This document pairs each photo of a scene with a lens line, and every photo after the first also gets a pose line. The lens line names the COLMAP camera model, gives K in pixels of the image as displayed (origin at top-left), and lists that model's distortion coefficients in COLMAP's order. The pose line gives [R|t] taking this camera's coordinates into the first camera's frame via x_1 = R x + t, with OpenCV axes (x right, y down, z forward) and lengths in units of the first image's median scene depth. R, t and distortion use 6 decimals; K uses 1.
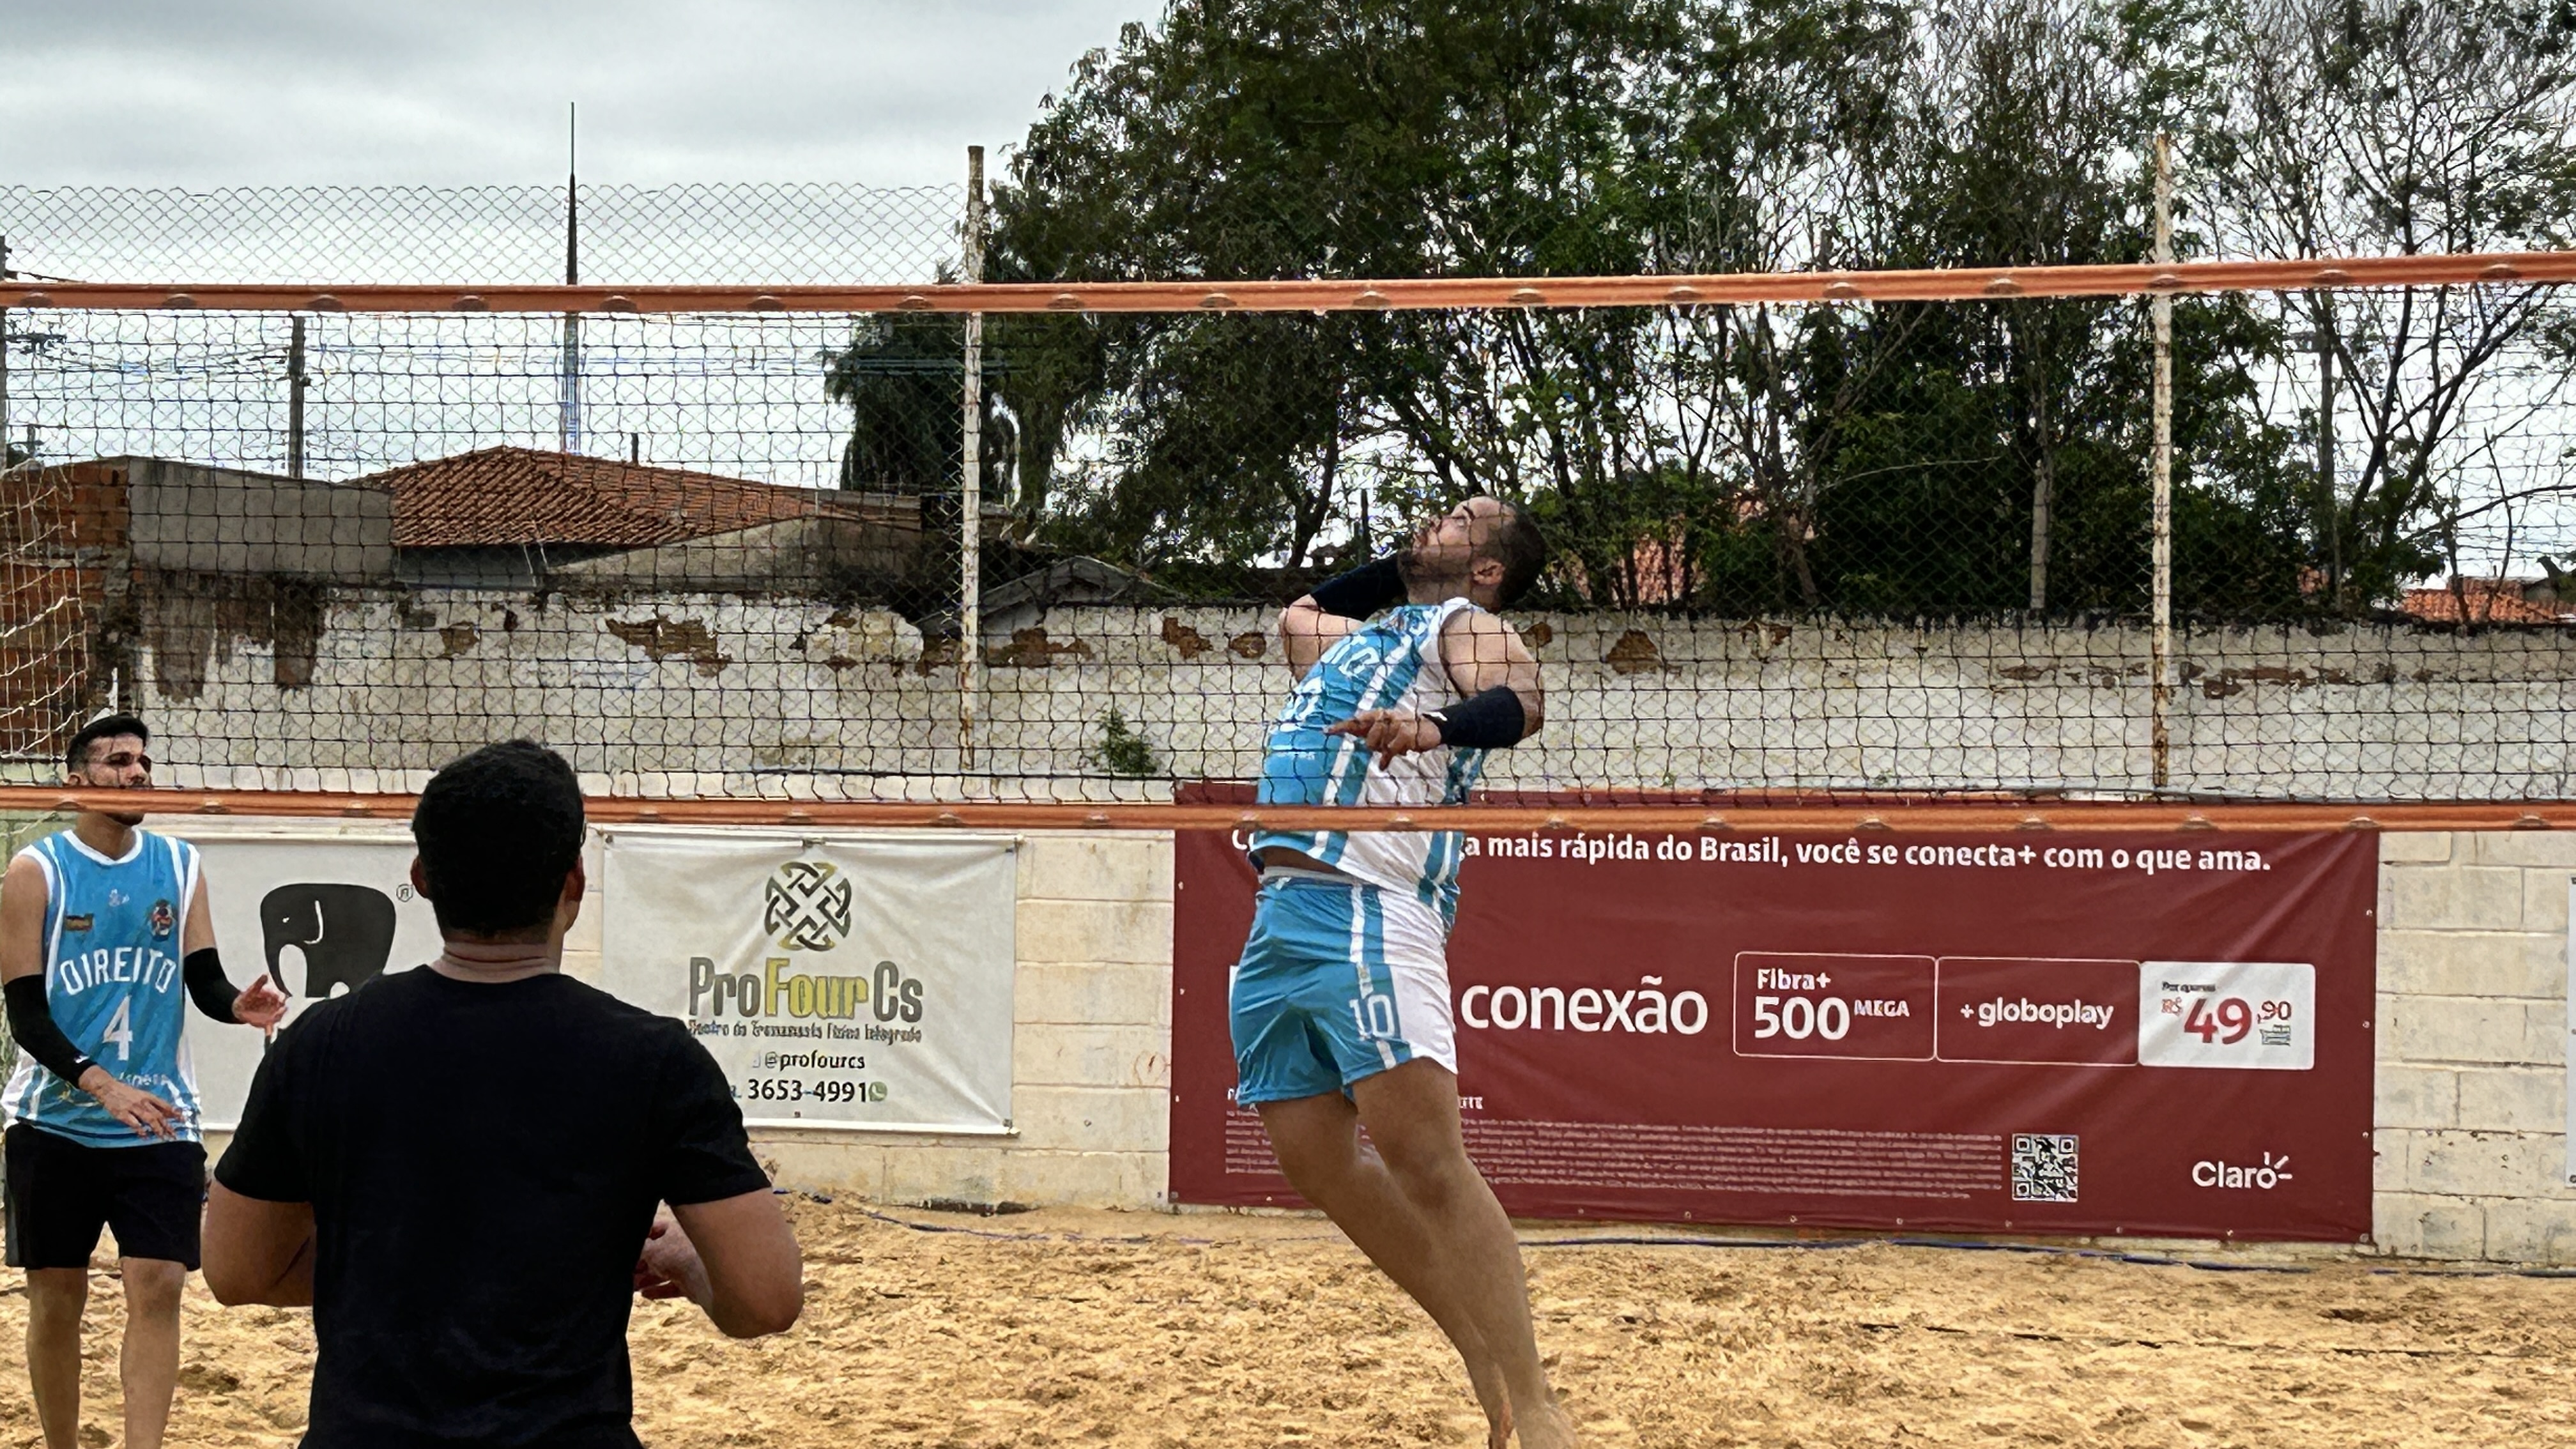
lens RADIAL K [[6238.6, 0, 1345.1], [0, 6238.6, 738.4], [0, 0, 1]] dist [0.207106, 0.000000]
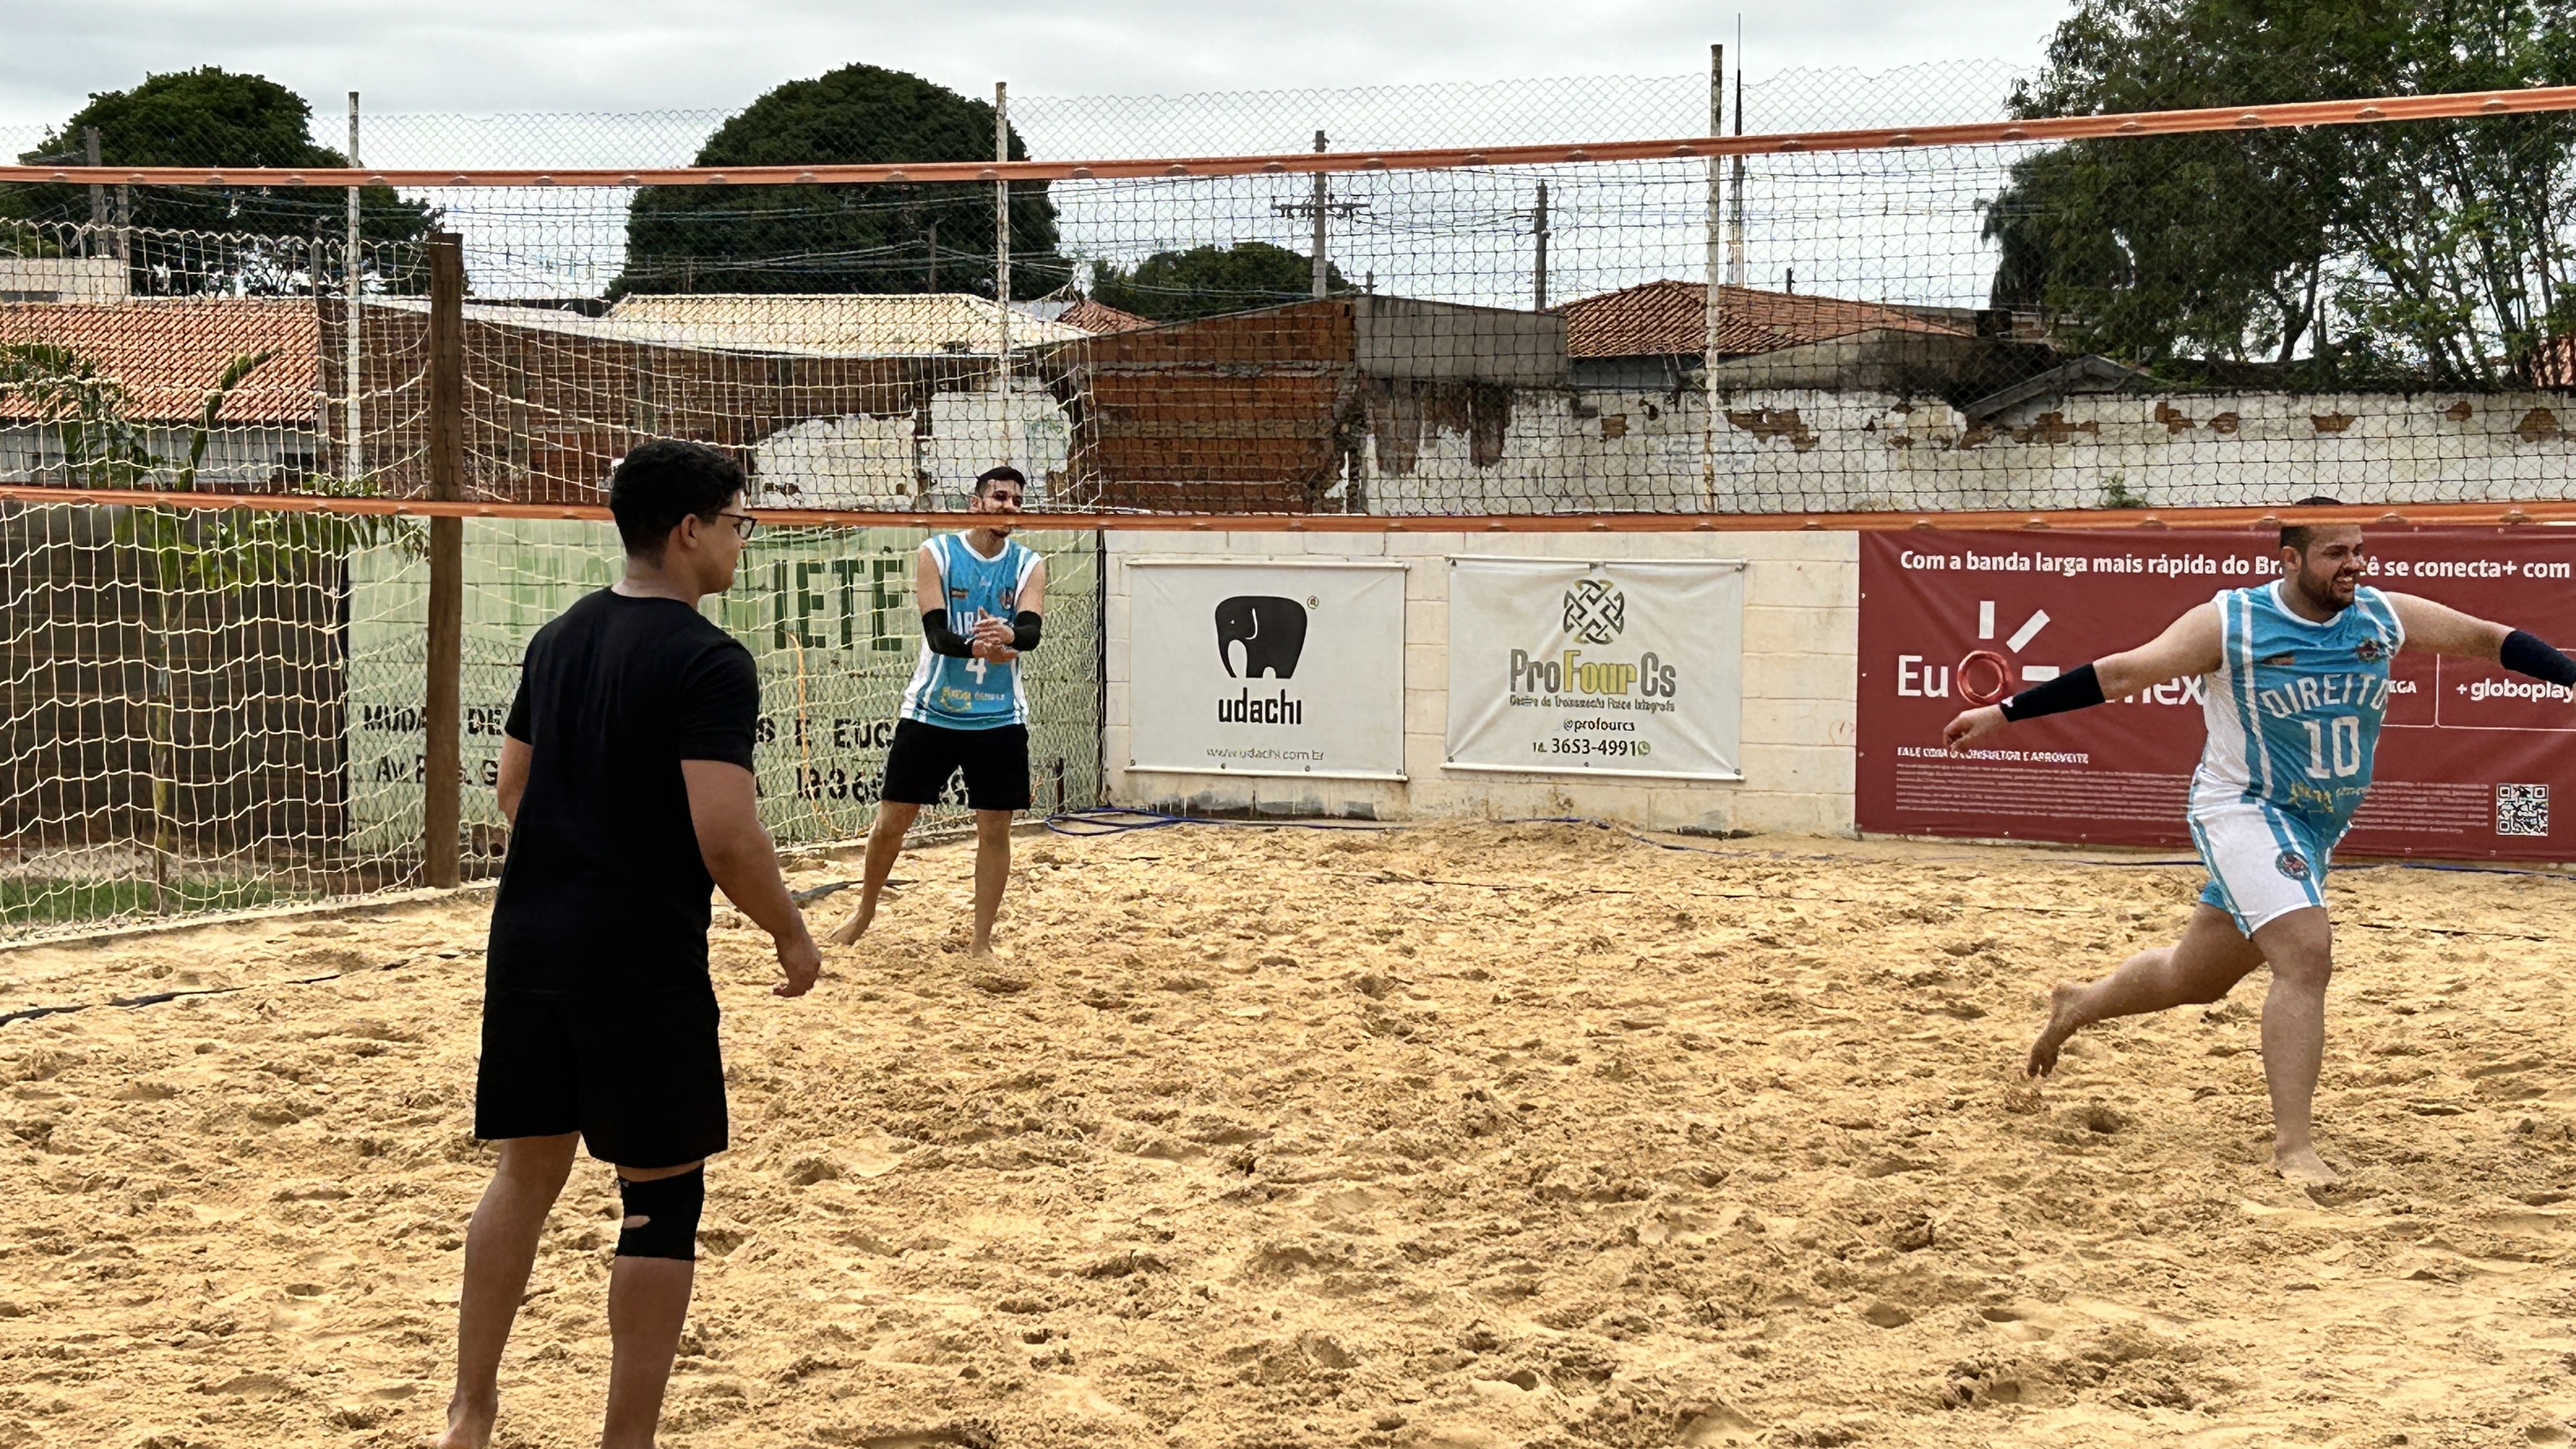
lens RADIAL K [[4893.5, 0, 1315.9], [0, 4893.5, 718.3], [0, 0, 1]] dist [0.131780, 0.000000]
pose [[0.971175, 0.003531, -0.238343, 0.109761], [0.006573, 0.999113, 0.041584, 0.005362], [0.238278, -0.041952, 0.970290, -0.050206]]
